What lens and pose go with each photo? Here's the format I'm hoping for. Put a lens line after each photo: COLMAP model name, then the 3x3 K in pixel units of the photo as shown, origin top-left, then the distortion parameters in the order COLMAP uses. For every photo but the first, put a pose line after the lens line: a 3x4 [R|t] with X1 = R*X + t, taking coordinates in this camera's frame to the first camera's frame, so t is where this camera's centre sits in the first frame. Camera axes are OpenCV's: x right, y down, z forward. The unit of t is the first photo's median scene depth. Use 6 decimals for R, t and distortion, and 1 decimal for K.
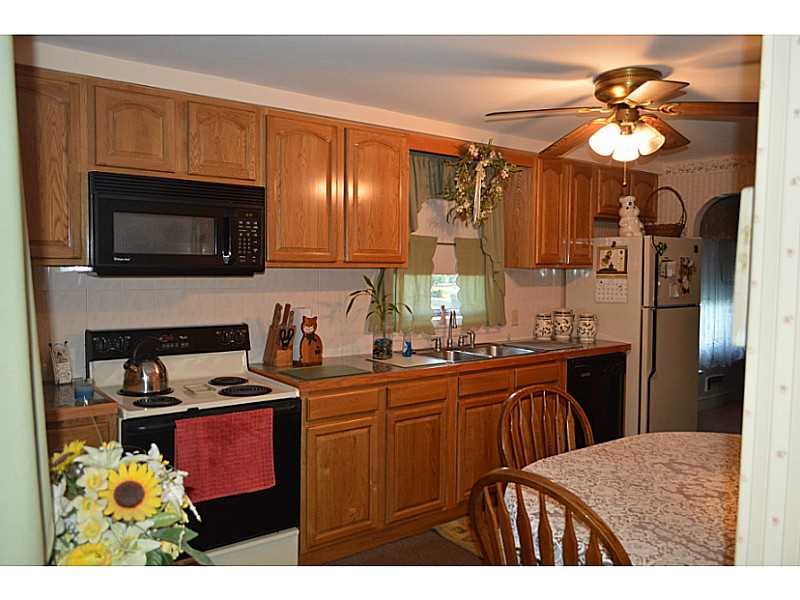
lens RADIAL K [[641.7, 0, 400.0], [0, 641.7, 300.0], [0, 0, 1]] dist [0.004463, -0.001363]
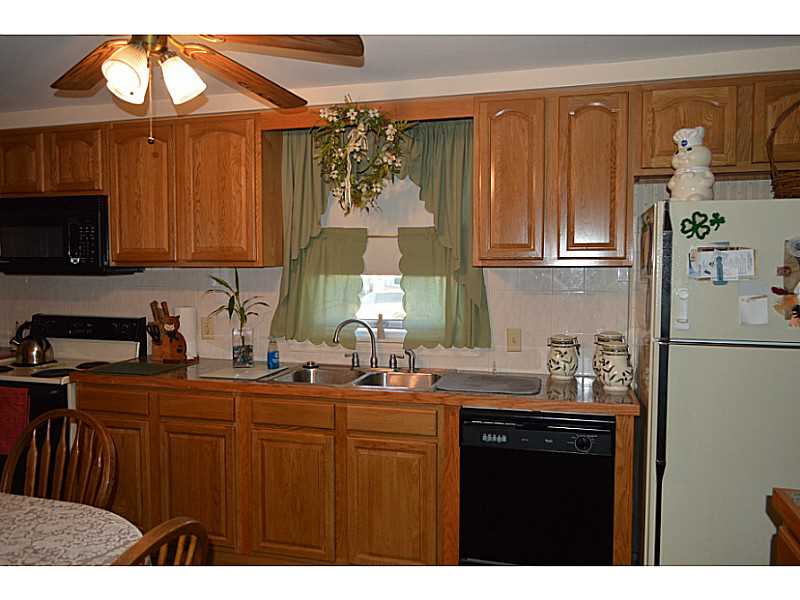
lens RADIAL K [[641.7, 0, 400.0], [0, 641.7, 300.0], [0, 0, 1]] dist [0.004463, -0.001363]
pose [[0.587578, 0.034986, -0.808411, 0.742849], [-0.036776, 0.999187, 0.016512, -0.023422], [0.808331, 0.020028, 0.588387, 0.569594]]
